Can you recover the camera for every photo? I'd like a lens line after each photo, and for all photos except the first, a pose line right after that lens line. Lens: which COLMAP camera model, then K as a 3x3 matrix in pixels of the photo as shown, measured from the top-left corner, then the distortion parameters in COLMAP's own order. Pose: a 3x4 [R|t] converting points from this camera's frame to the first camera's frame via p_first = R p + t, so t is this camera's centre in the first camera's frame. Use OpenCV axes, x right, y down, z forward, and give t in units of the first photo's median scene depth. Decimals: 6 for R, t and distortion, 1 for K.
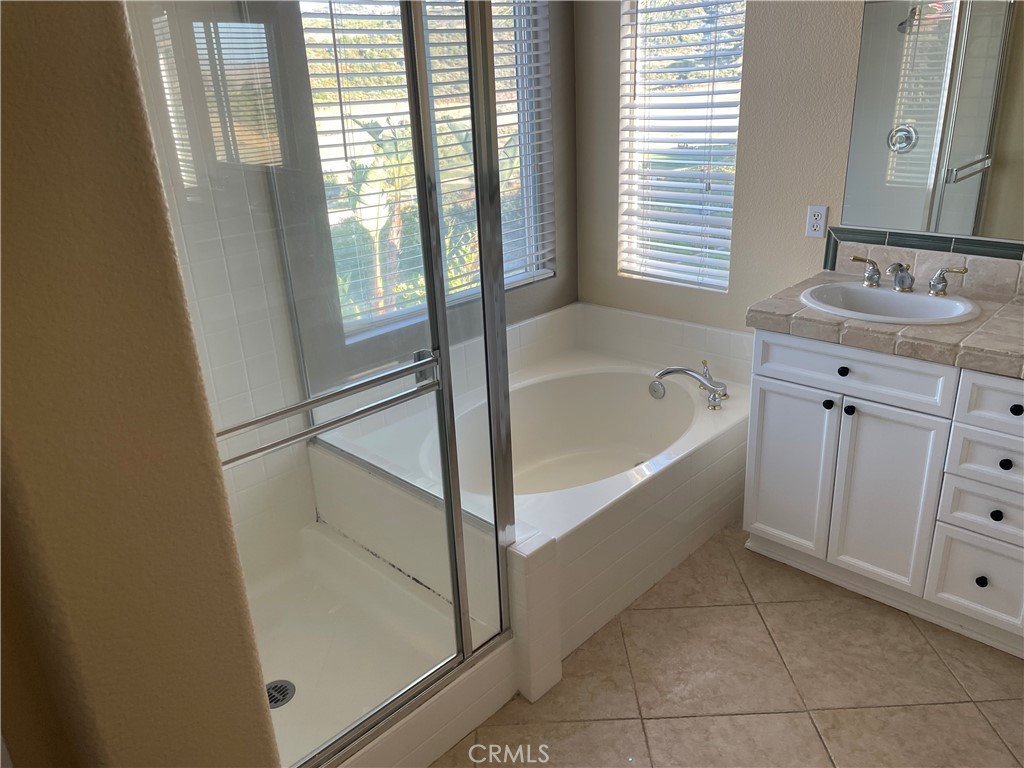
lens RADIAL K [[769.1, 0, 505.2], [0, 769.1, 381.9], [0, 0, 1]] dist [0.088272, -0.117807]
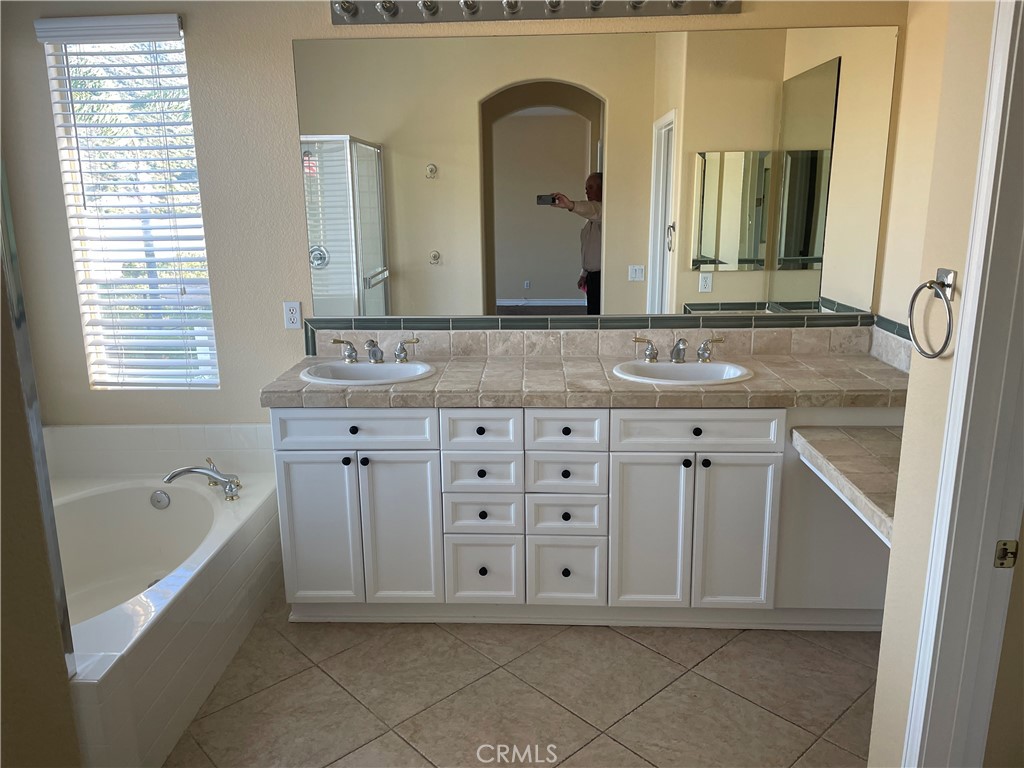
lens RADIAL K [[769.1, 0, 505.2], [0, 769.1, 381.9], [0, 0, 1]] dist [0.088272, -0.117807]
pose [[0.741201, -0.114607, 0.661427, -0.145879], [0.221534, 0.971878, -0.079854, 0.054161], [-0.633675, 0.205716, 0.745746, -0.029847]]
